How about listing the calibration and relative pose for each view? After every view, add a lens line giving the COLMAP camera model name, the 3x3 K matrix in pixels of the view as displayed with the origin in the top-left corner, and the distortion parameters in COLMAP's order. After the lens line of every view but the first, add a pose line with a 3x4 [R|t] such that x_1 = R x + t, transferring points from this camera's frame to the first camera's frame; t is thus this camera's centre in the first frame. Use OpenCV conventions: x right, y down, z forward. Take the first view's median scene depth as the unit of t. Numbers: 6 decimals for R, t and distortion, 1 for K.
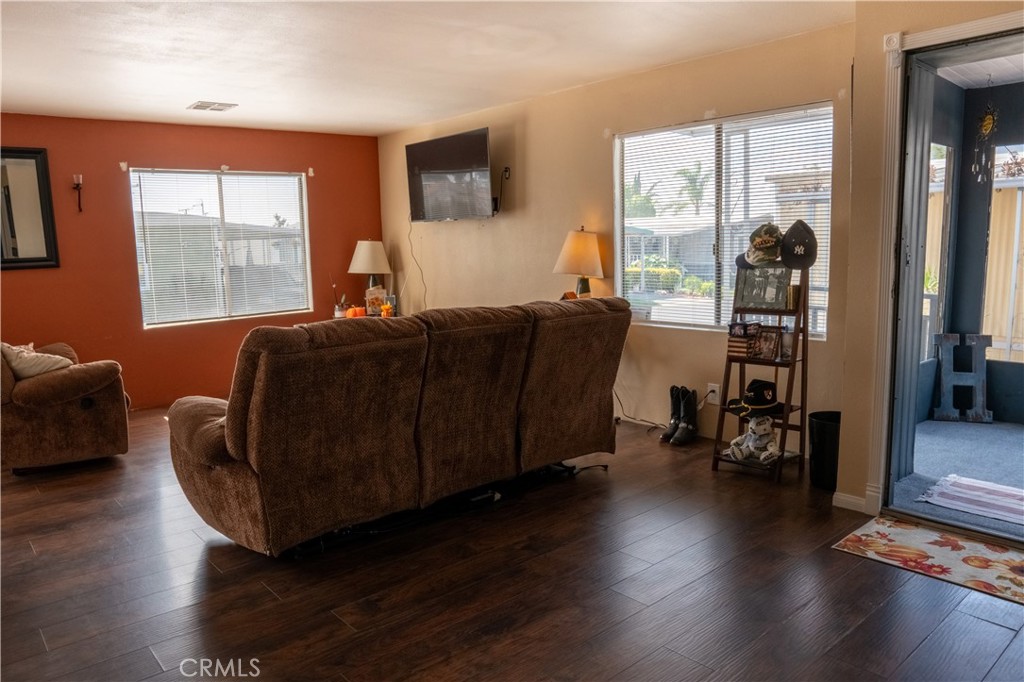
lens RADIAL K [[726.8, 0, 520.6], [0, 726.8, 353.9], [0, 0, 1]] dist [-0.099912, 0.059717]
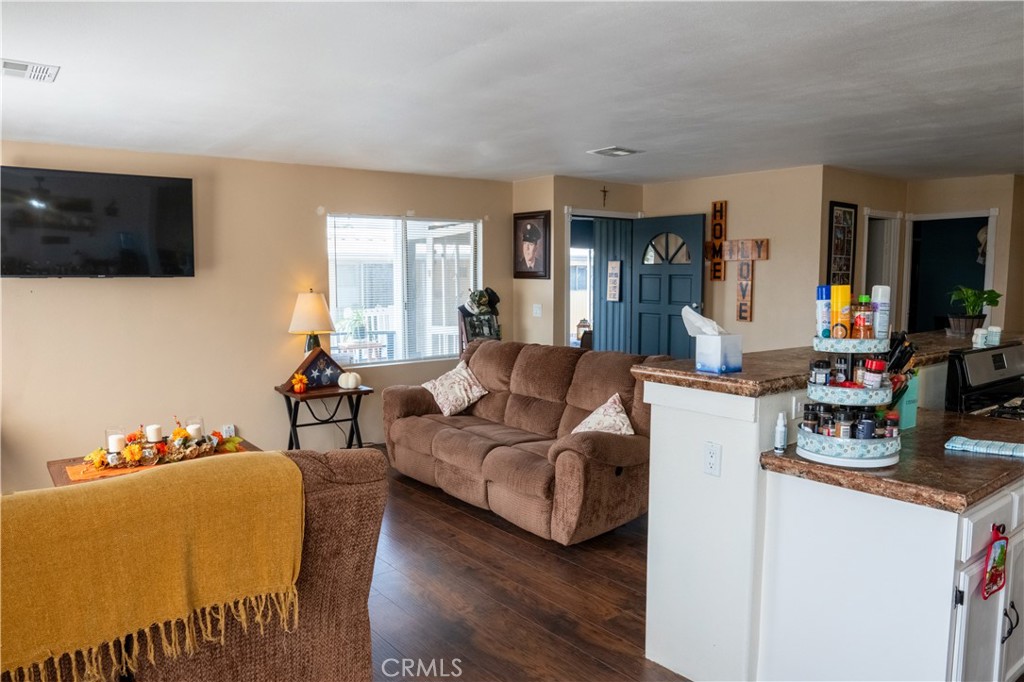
lens RADIAL K [[726.8, 0, 512.8], [0, 726.8, 354.3], [0, 0, 1]] dist [-0.099912, 0.059717]
pose [[0.060726, -0.081196, 0.994847, -1.480919], [0.155489, 0.985288, 0.070924, -0.148985], [-0.985969, 0.150381, 0.072458, 0.862601]]
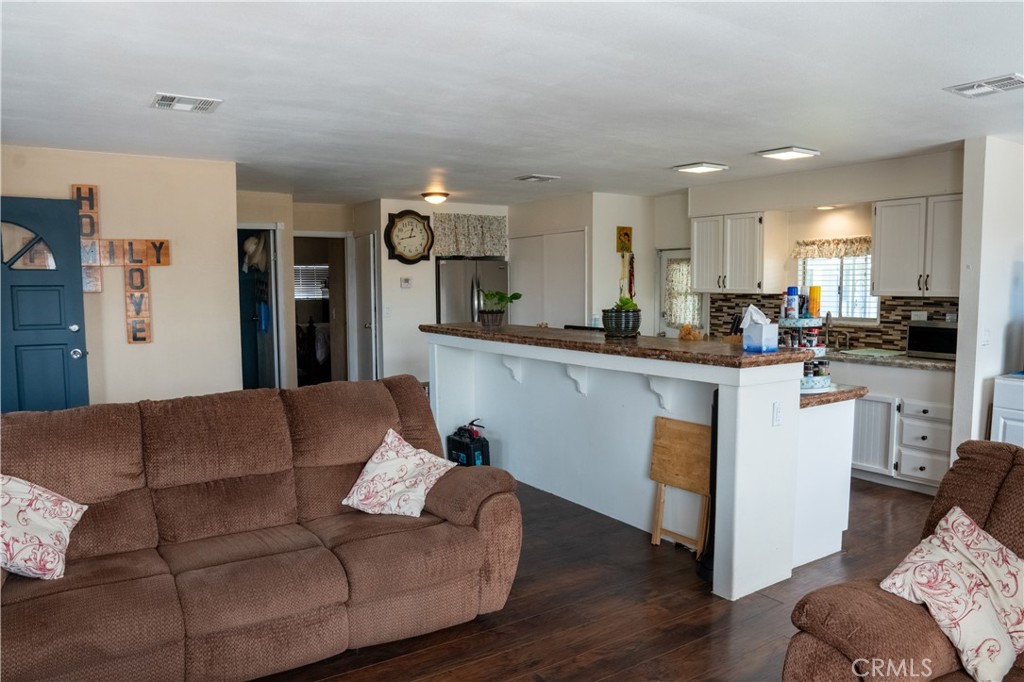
lens RADIAL K [[726.8, 0, 522.9], [0, 726.8, 351.7], [0, 0, 1]] dist [-0.099912, 0.059717]
pose [[-0.992205, 0.020435, 0.122930, -0.552689], [0.050102, 0.968639, 0.243370, -0.301395], [-0.114101, 0.247632, -0.962112, 1.686784]]
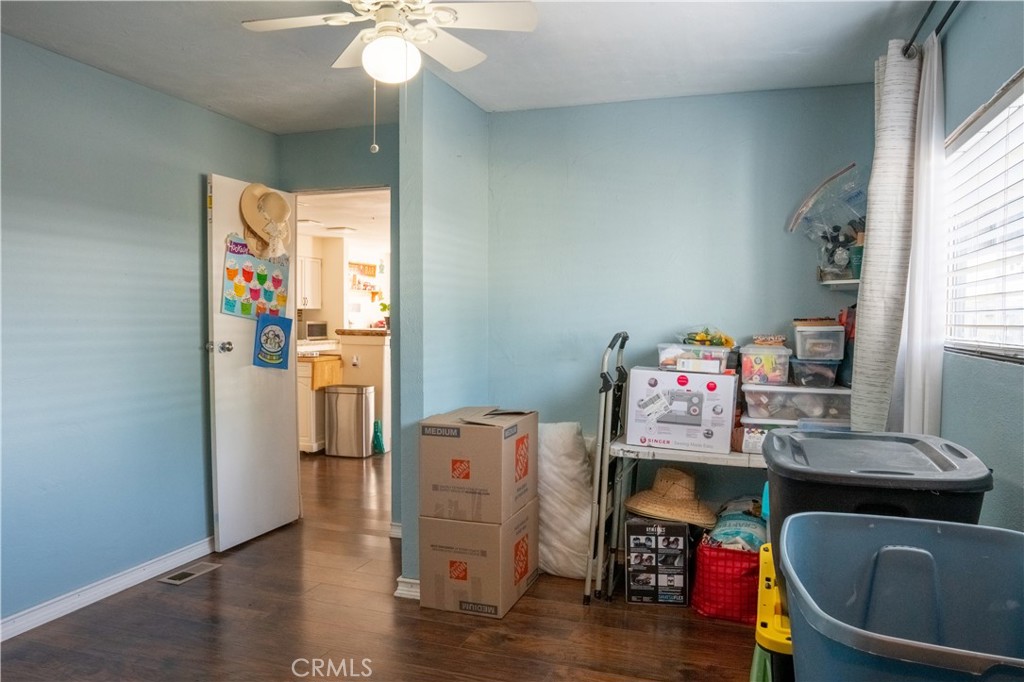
lens RADIAL K [[726.8, 0, 510.8], [0, 726.8, 346.1], [0, 0, 1]] dist [-0.099912, 0.059717]
pose [[0.492398, 0.066950, -0.867792, 1.635366], [-0.153000, 0.988170, -0.010577, 0.027206], [0.856817, 0.137980, 0.496816, -0.474300]]
